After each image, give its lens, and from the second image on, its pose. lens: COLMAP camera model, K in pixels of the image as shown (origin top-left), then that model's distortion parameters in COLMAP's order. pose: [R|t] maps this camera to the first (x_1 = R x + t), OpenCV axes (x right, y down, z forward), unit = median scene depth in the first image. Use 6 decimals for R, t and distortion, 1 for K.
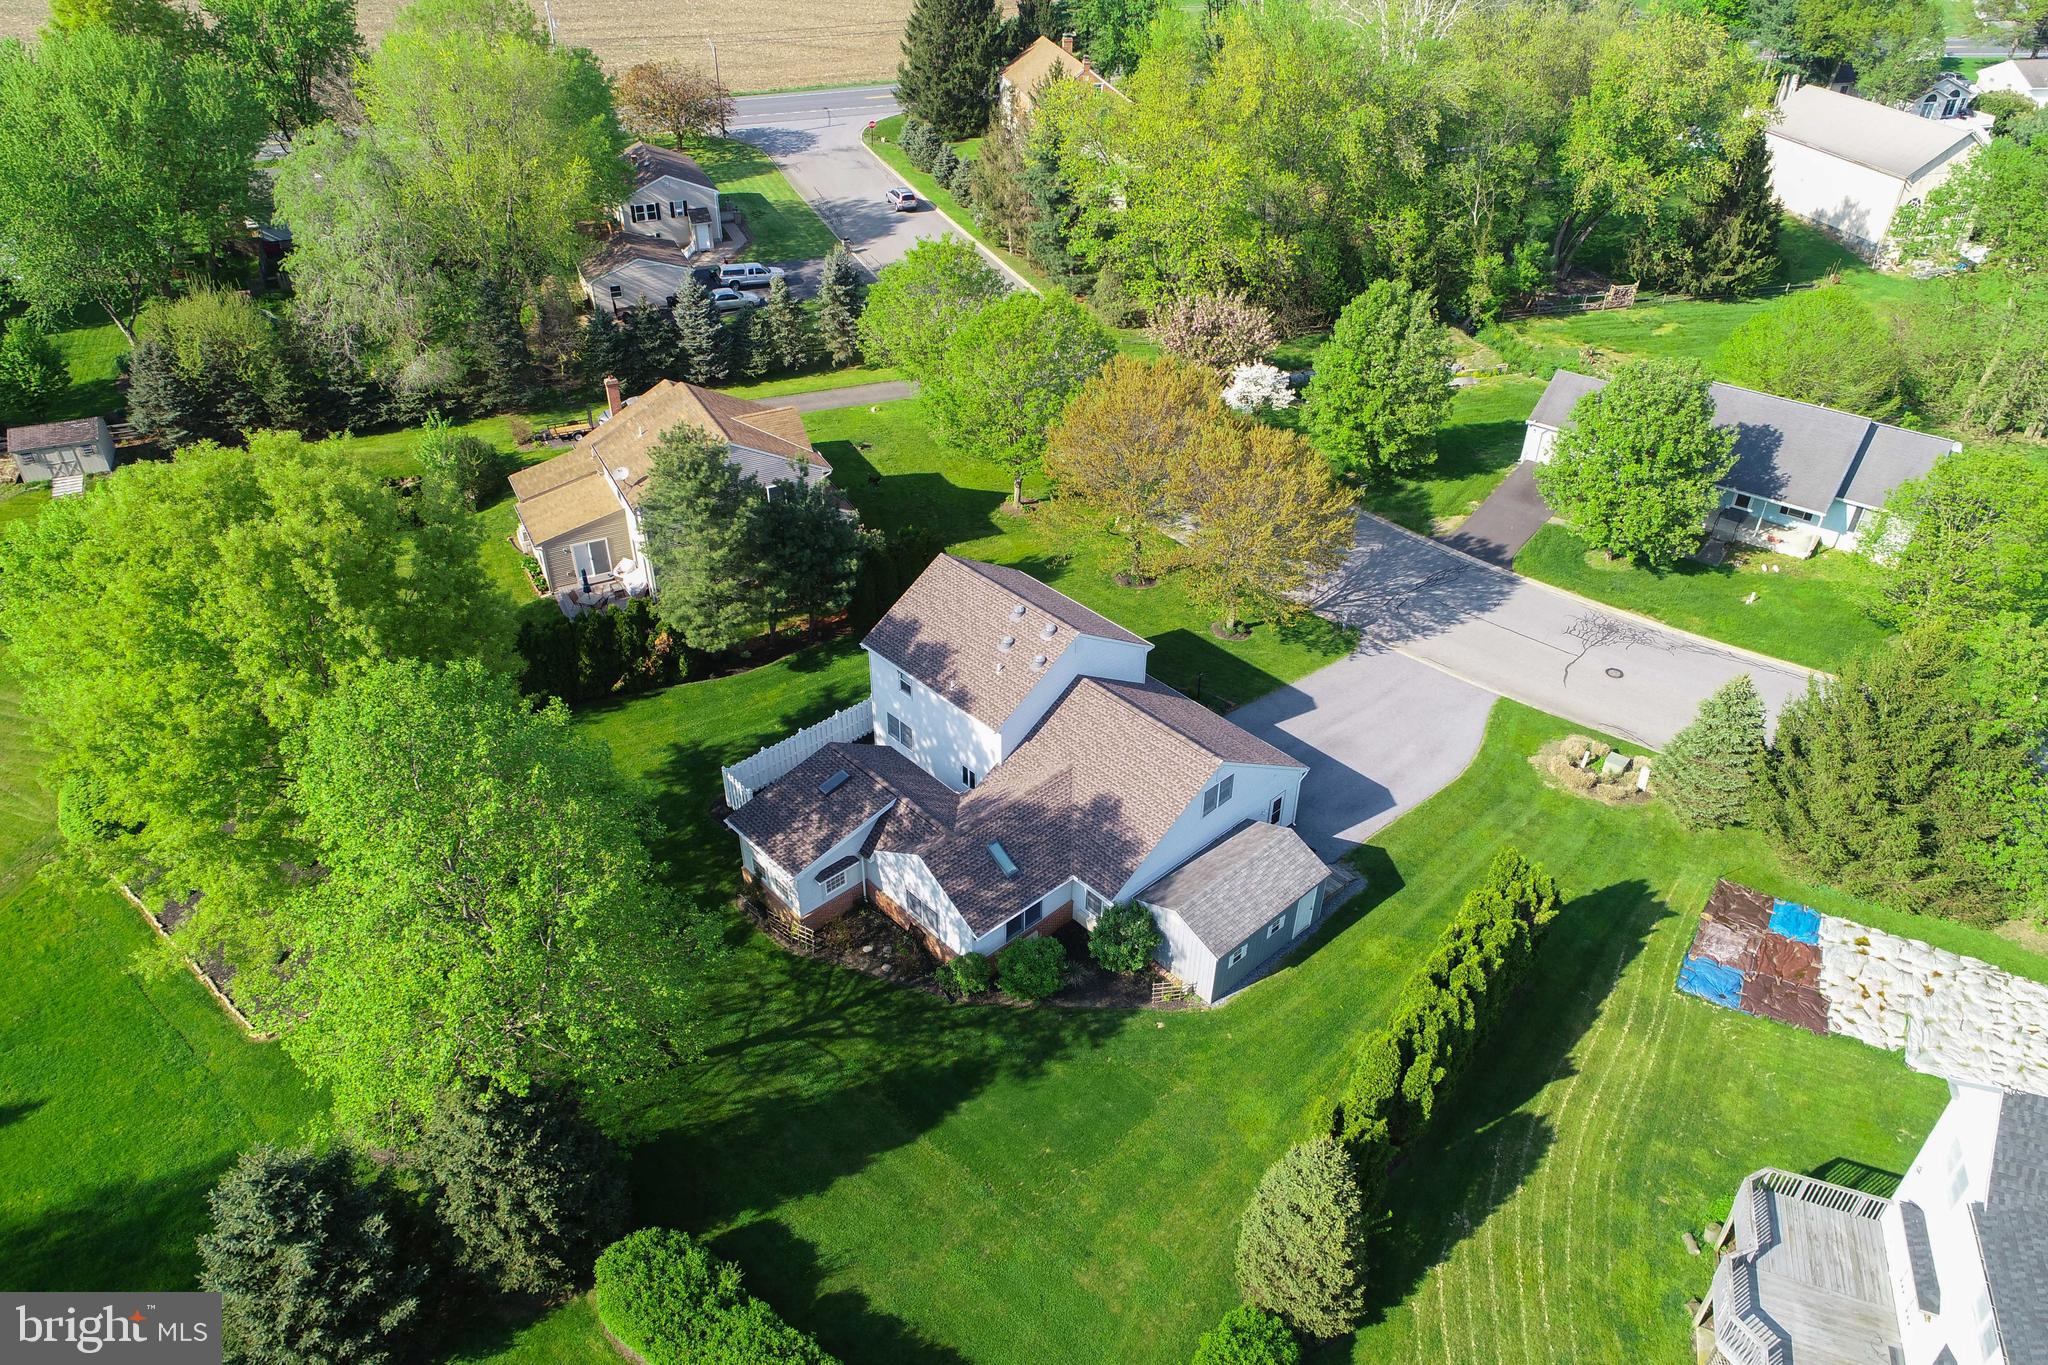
lens RADIAL K [[1379.4, 0, 1024.0], [0, 1379.4, 682.5], [0, 0, 1]] dist [-0.003437, 0.002019]
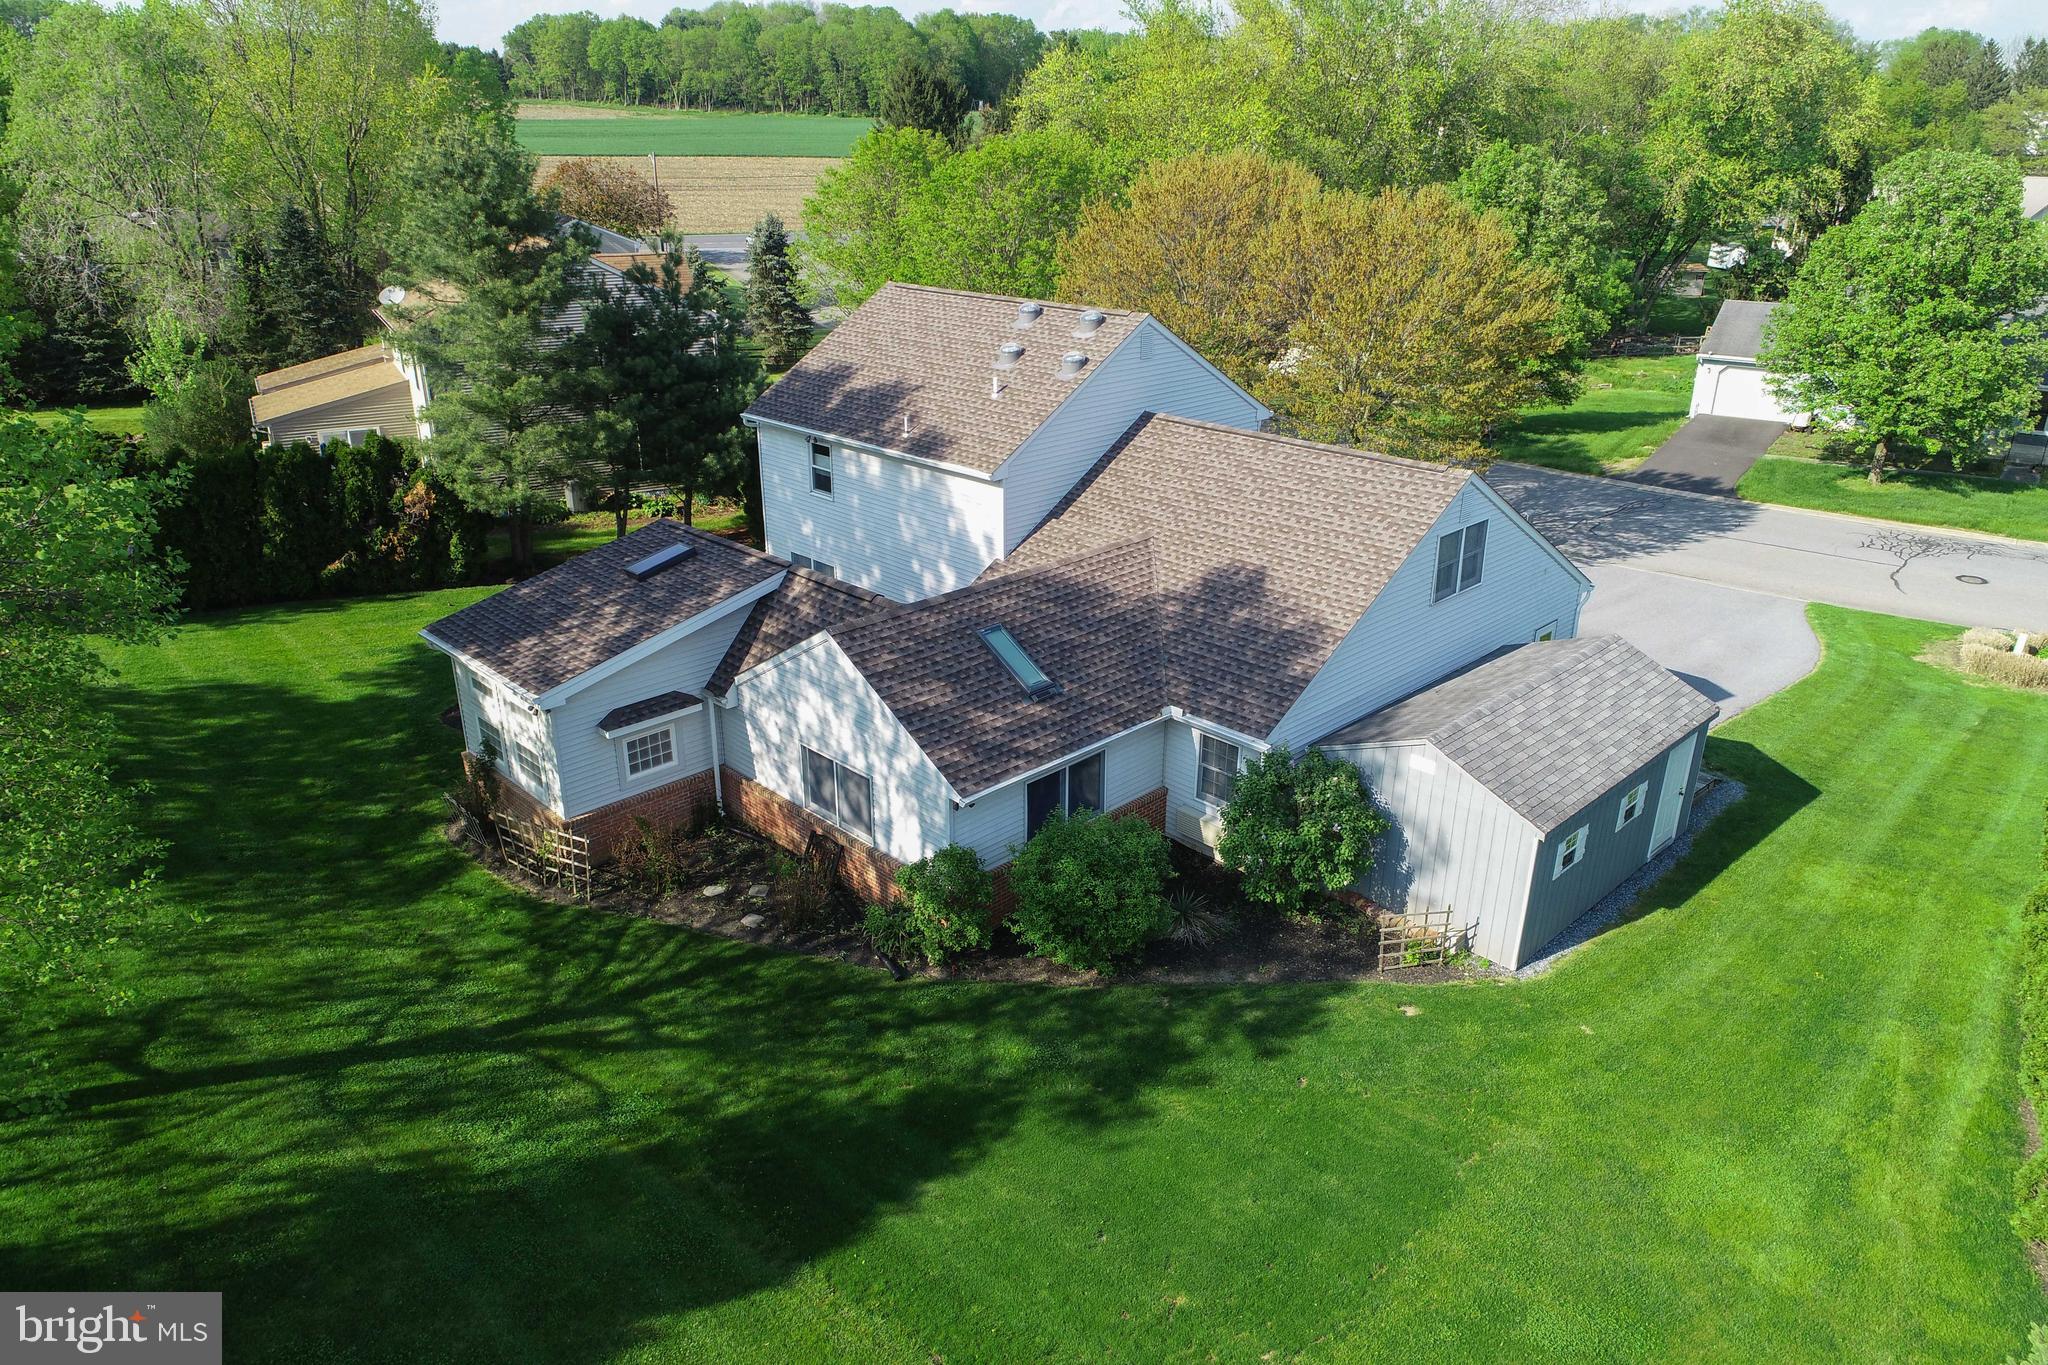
lens RADIAL K [[1379.4, 0, 1024.0], [0, 1379.4, 682.5], [0, 0, 1]] dist [-0.003437, 0.002019]
pose [[0.999633, -0.016239, 0.021676, -0.022801], [0.020687, 0.974359, -0.224046, 0.234165], [-0.017482, 0.224412, 0.974338, 0.561238]]
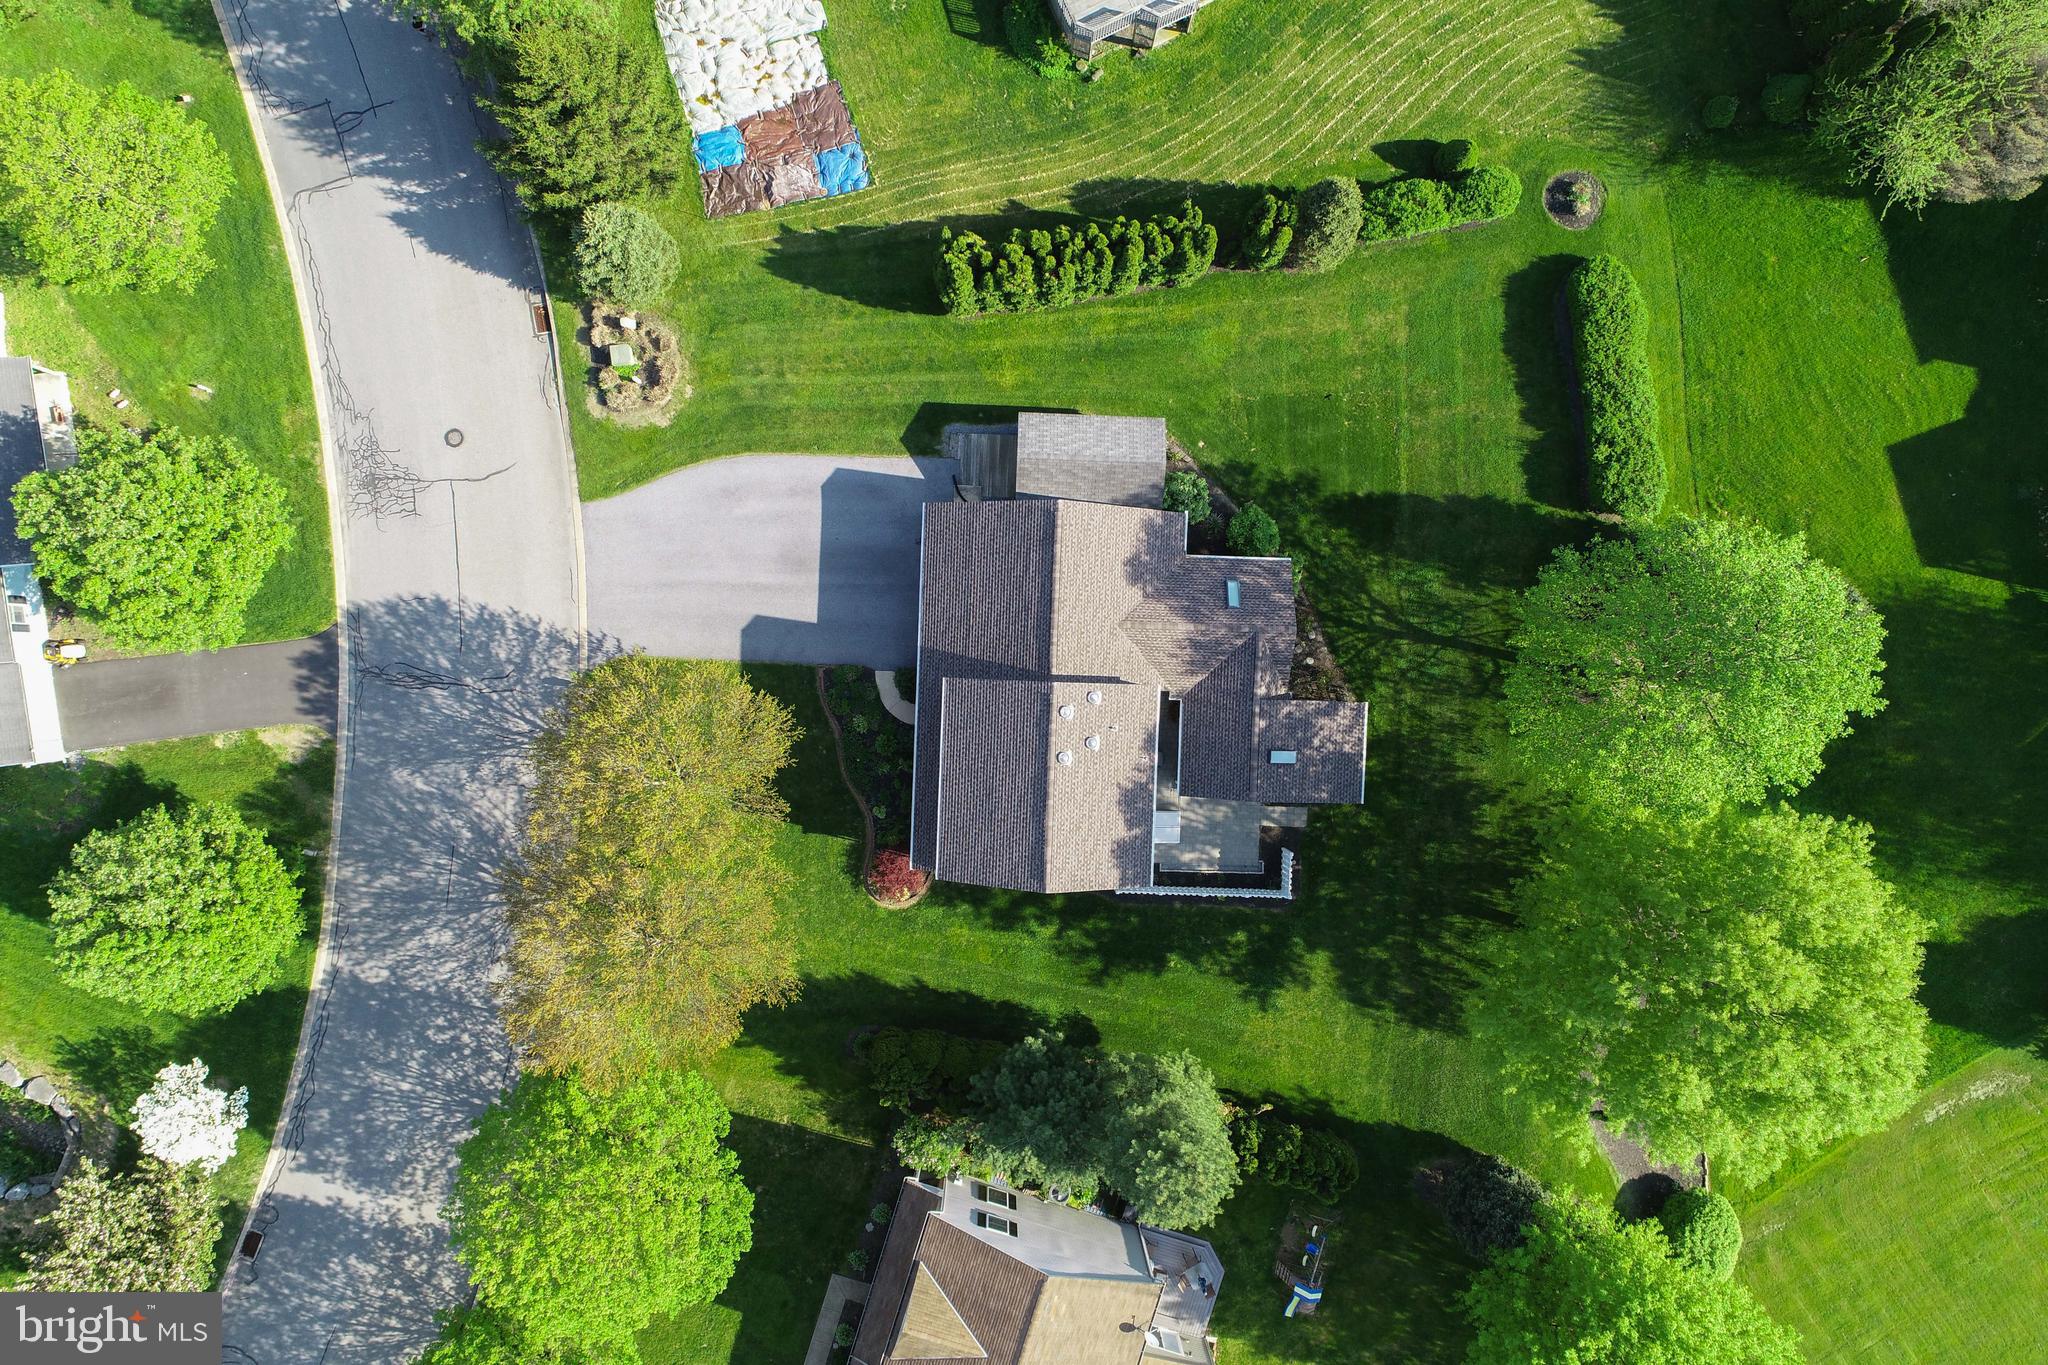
lens RADIAL K [[1414.9, 0, 1024.0], [0, 1414.9, 682.5], [0, 0, 1]] dist [0.003413, 0.001882]
pose [[-0.708973, -0.704782, -0.025293, 0.089902], [0.384966, -0.416807, 0.823452, -0.979800], [-0.590897, 0.574068, 0.566822, 0.452038]]
